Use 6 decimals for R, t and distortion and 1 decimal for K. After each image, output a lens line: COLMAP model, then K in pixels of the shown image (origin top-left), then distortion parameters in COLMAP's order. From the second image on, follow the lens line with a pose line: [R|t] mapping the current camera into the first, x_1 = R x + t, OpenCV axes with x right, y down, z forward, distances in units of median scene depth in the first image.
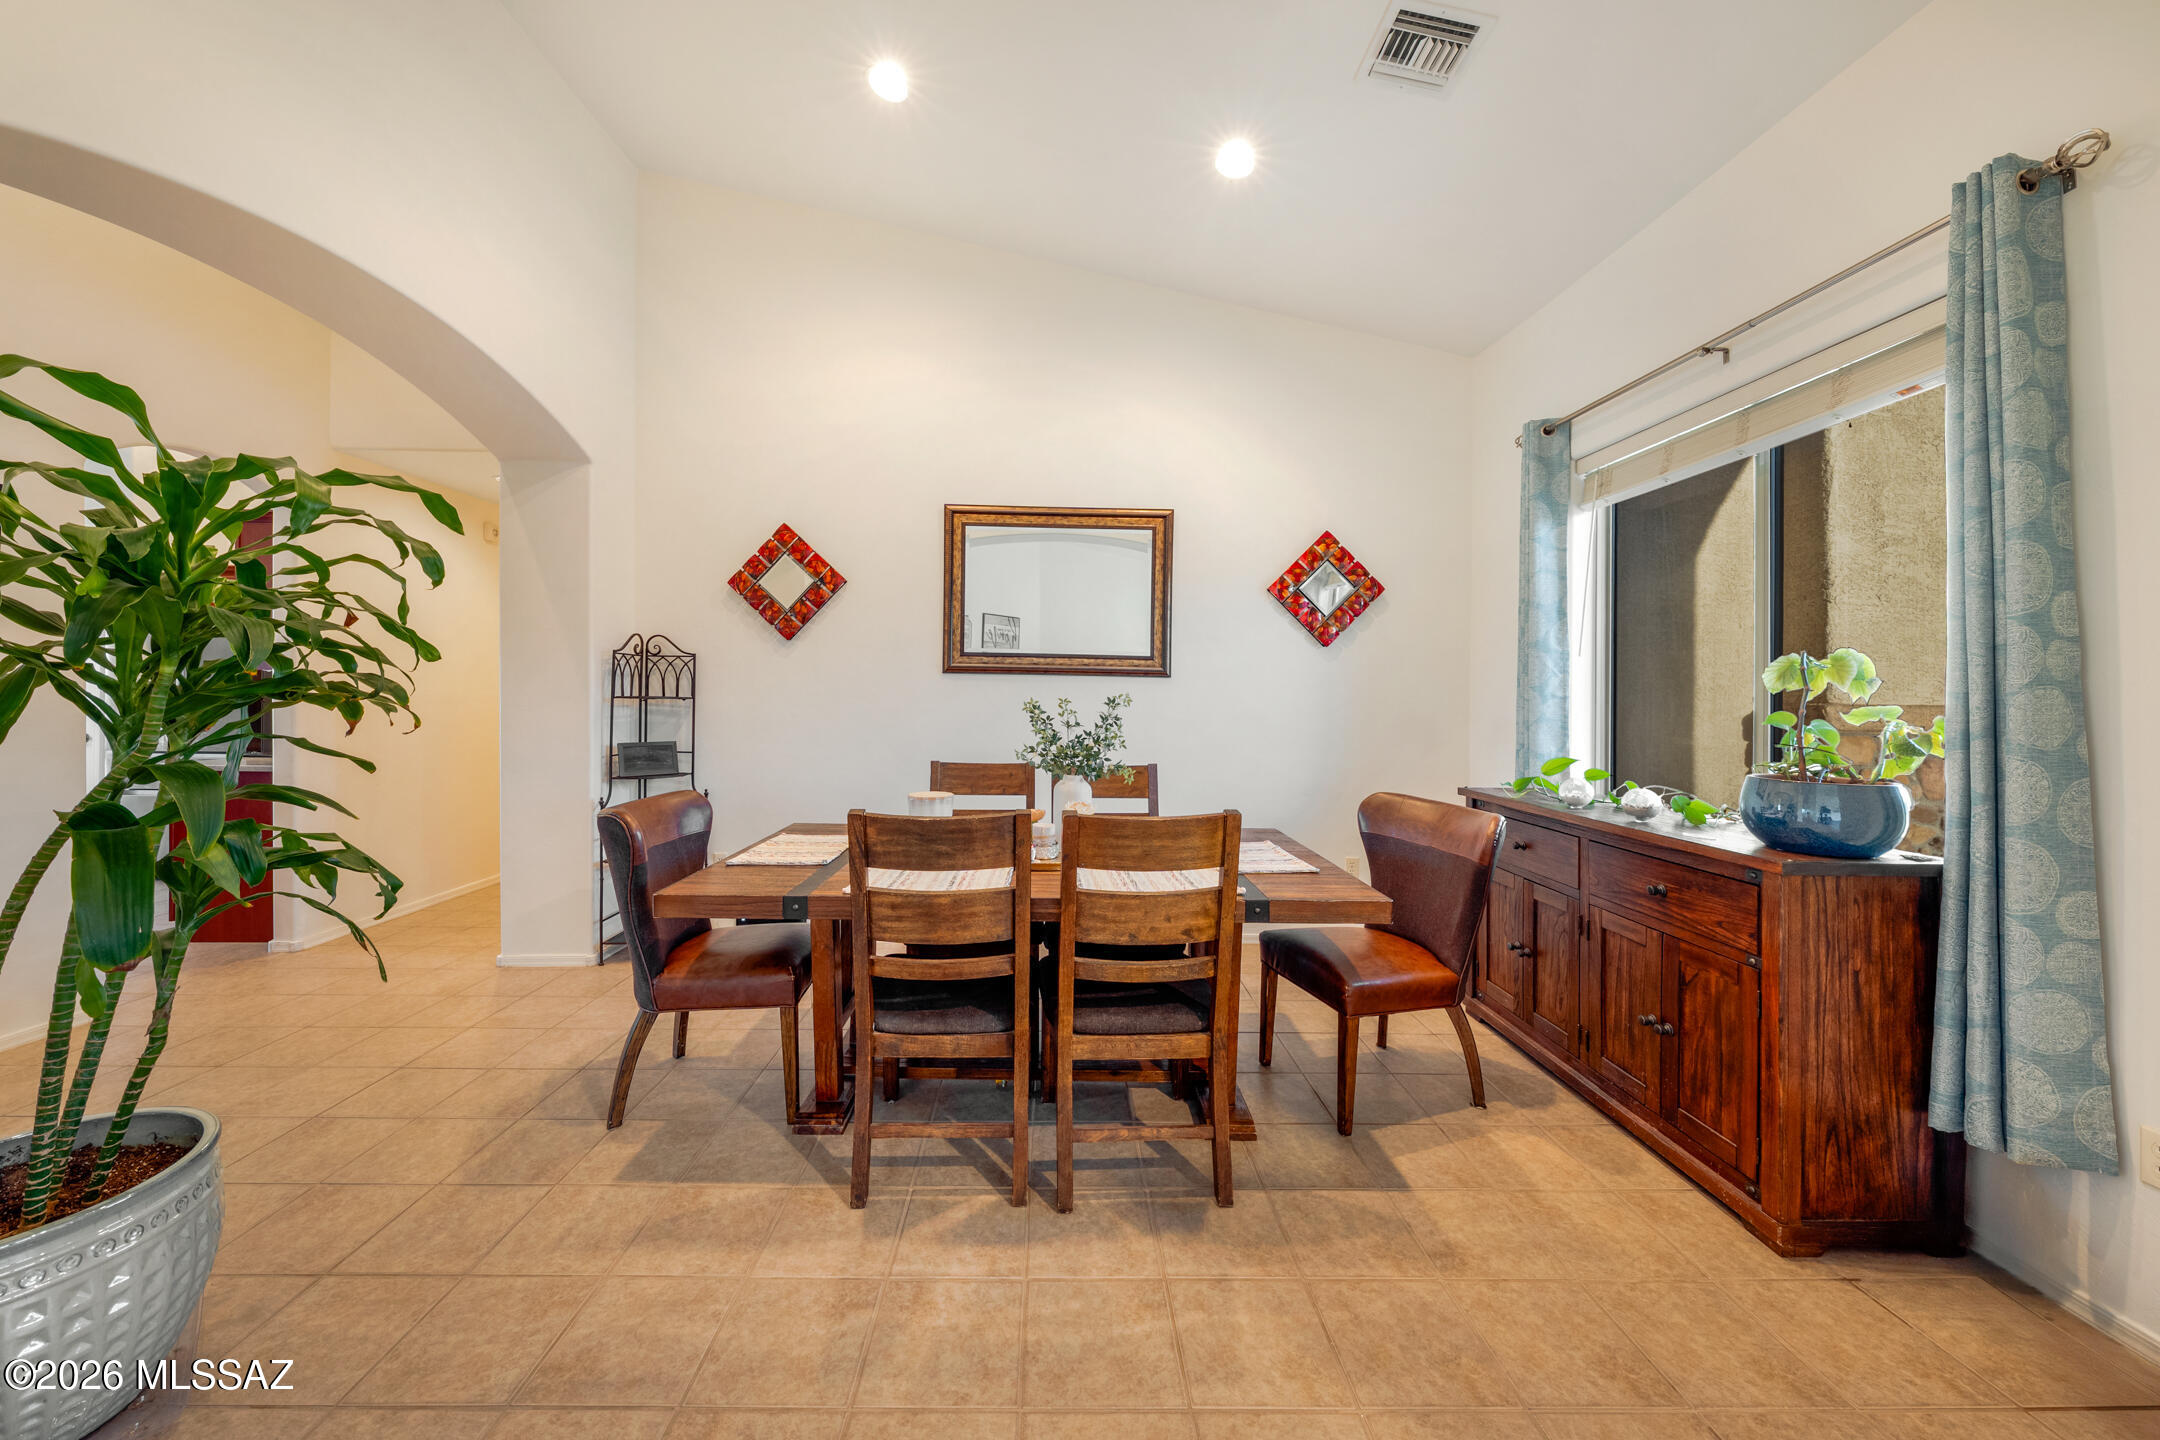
lens RADIAL K [[827.4, 0, 1149.4], [0, 827.4, 693.6], [0, 0, 1]] dist [-0.001202, -0.000178]
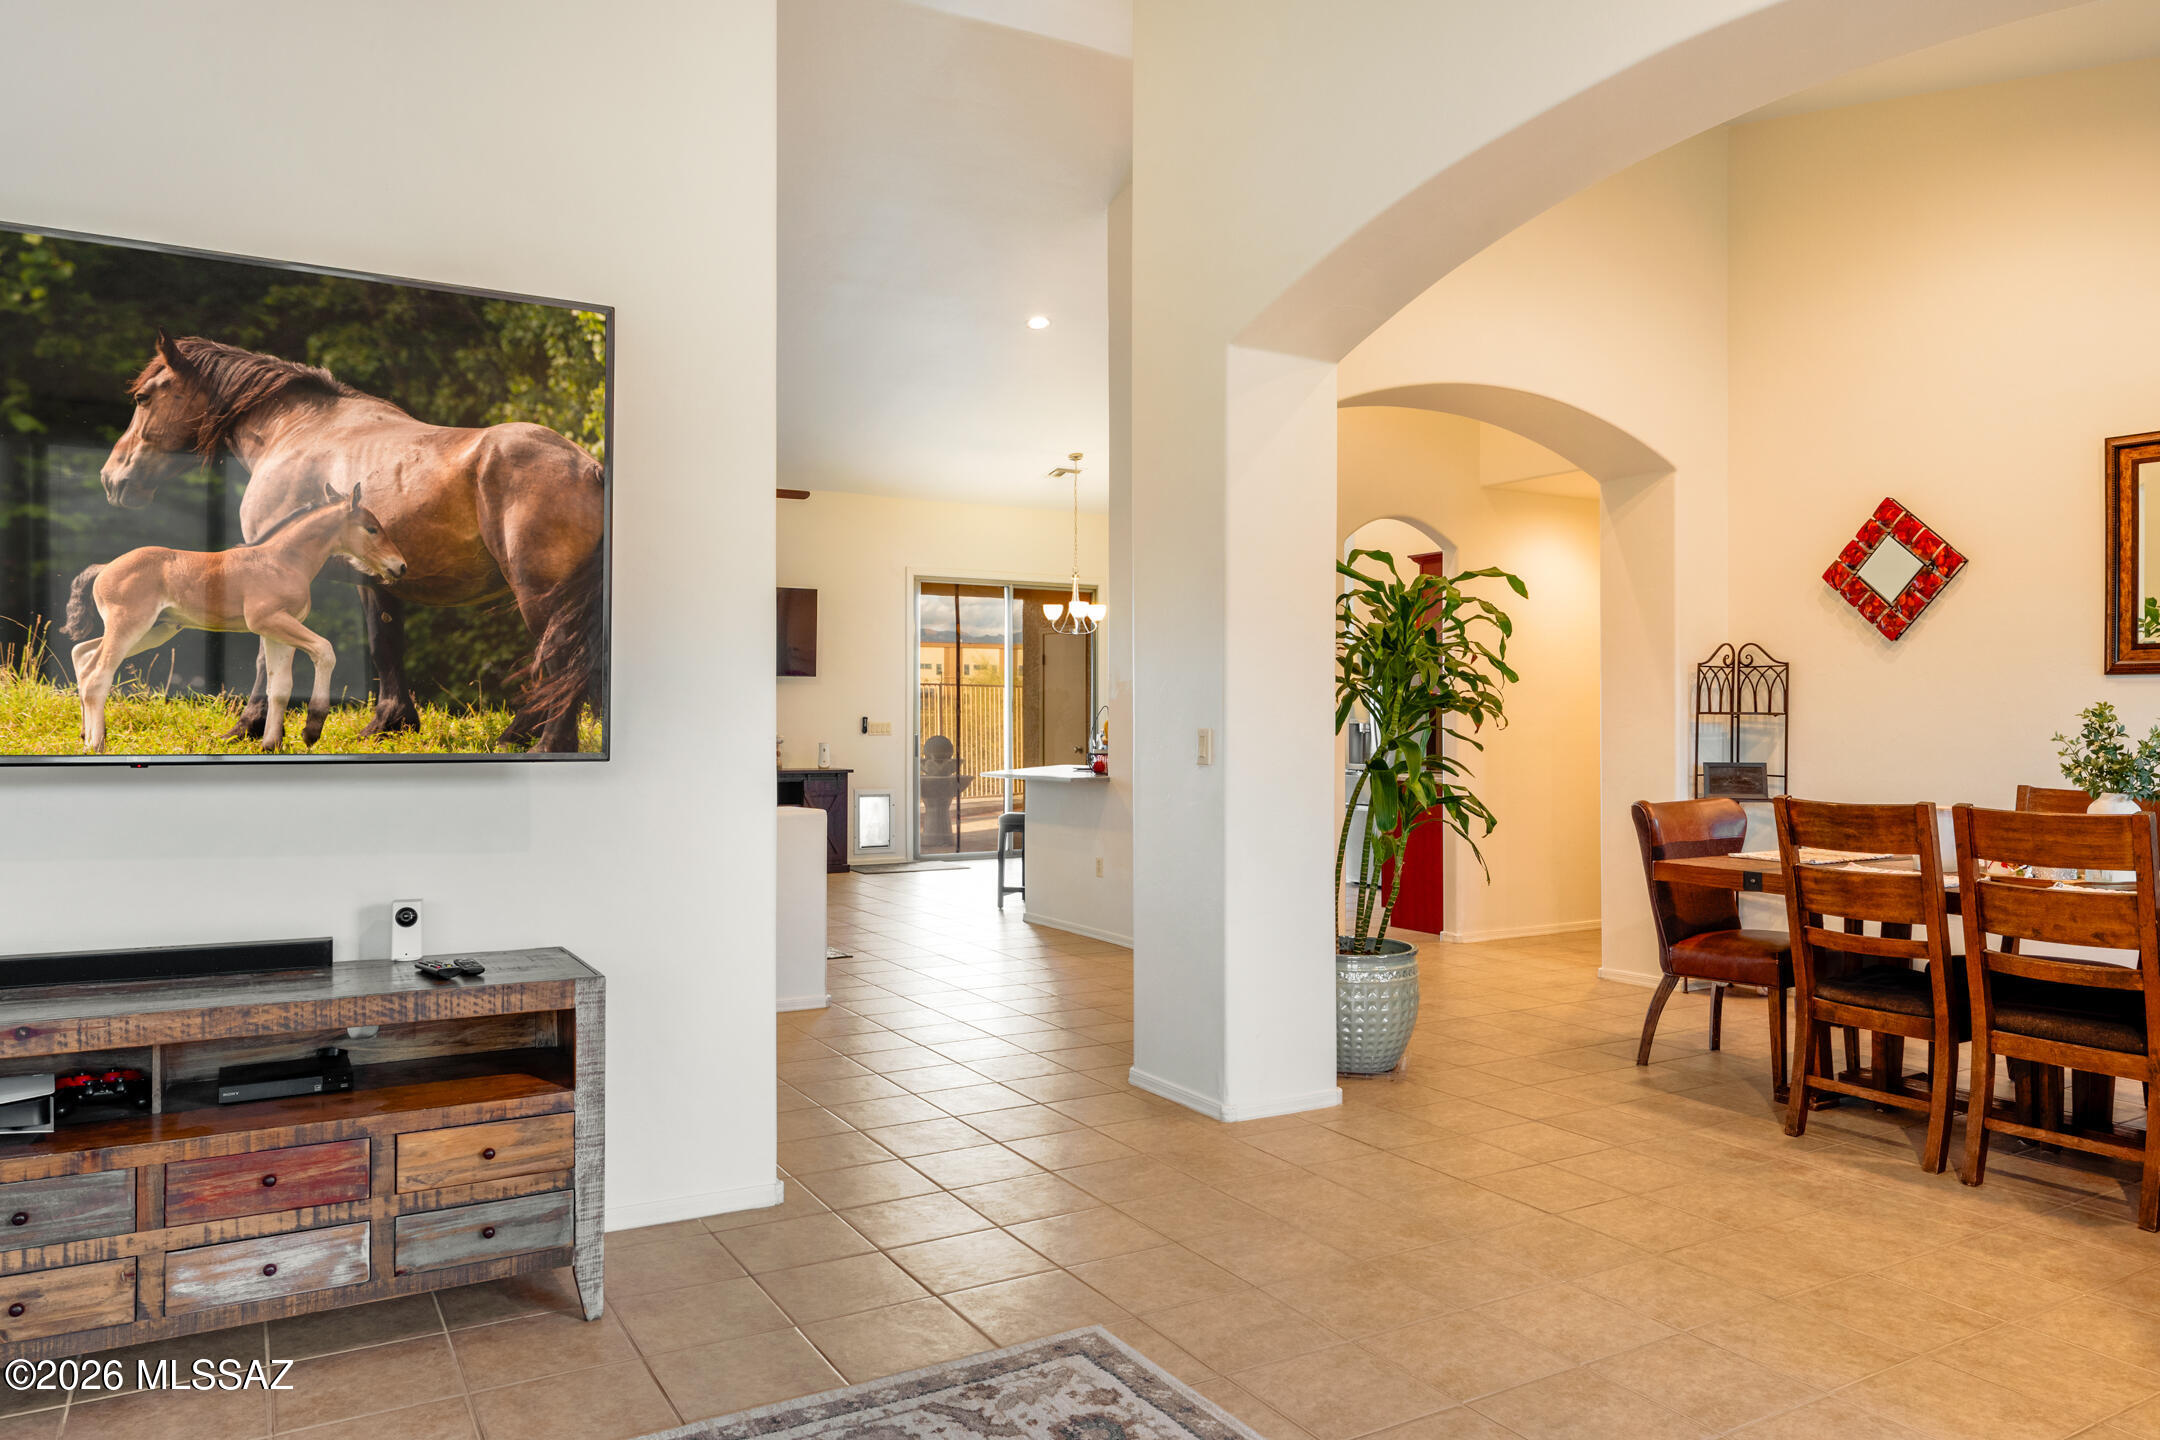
lens RADIAL K [[1403.0, 0, 1079.9], [0, 1403.0, 755.7], [0, 0, 1]] dist [-0.008214, -0.001076]
pose [[0.478855, 0.014550, -0.877774, 0.914208], [0.006932, 0.999769, 0.020354, 0.033869], [0.877867, -0.015831, 0.478643, -0.843688]]
